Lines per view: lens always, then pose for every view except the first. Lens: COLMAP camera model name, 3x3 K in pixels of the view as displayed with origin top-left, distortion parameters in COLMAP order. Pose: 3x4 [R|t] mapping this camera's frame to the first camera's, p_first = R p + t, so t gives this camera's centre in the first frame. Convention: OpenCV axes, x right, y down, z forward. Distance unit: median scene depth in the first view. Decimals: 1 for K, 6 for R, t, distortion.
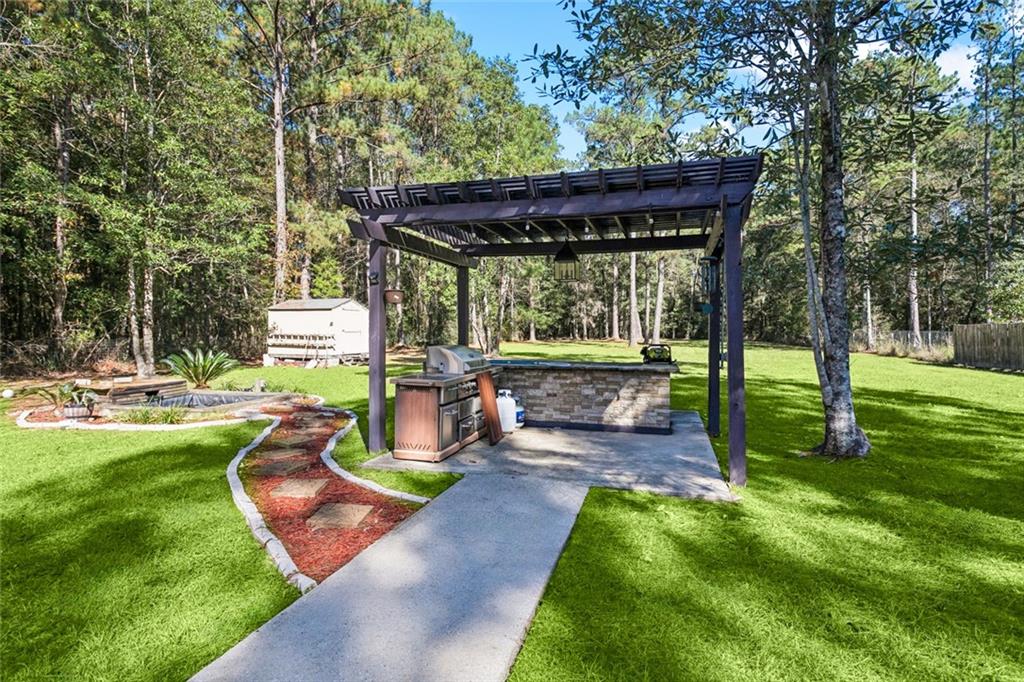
lens RADIAL K [[549.7, 0, 511.5], [0, 549.7, 331.5], [0, 0, 1]] dist [0.000891, 0.000619]
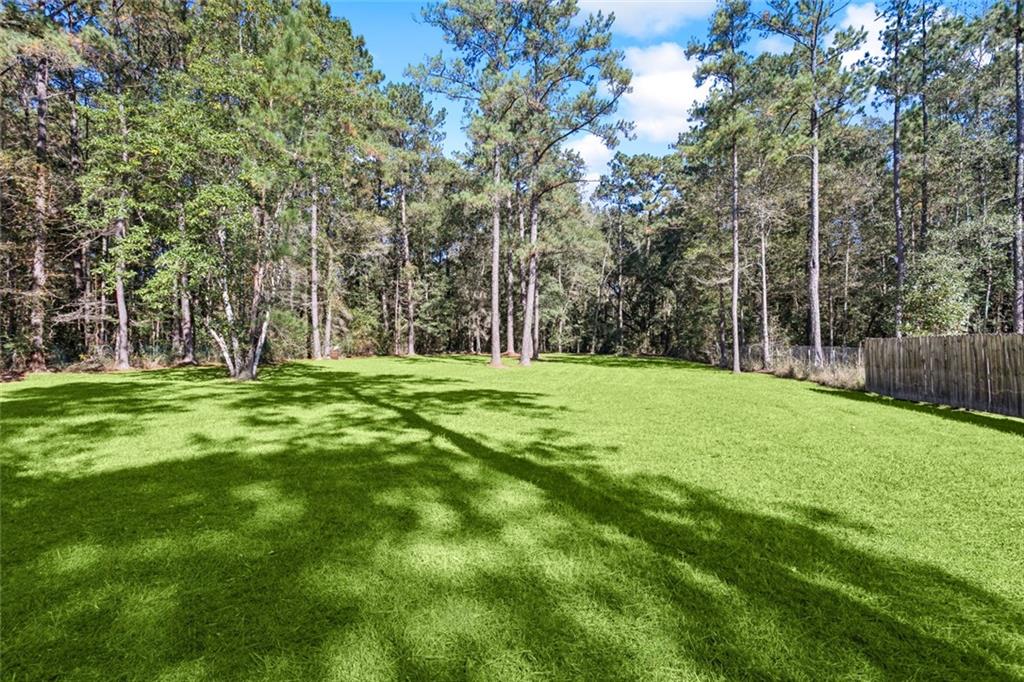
lens RADIAL K [[559.9, 0, 512.0], [0, 559.9, 341.0], [0, 0, 1]] dist [-0.001446, -0.000513]
pose [[0.990909, 0.006821, 0.134361, 0.142770], [-0.005931, 0.999958, -0.007023, -0.000478], [-0.134403, 0.006163, 0.990908, 0.194448]]
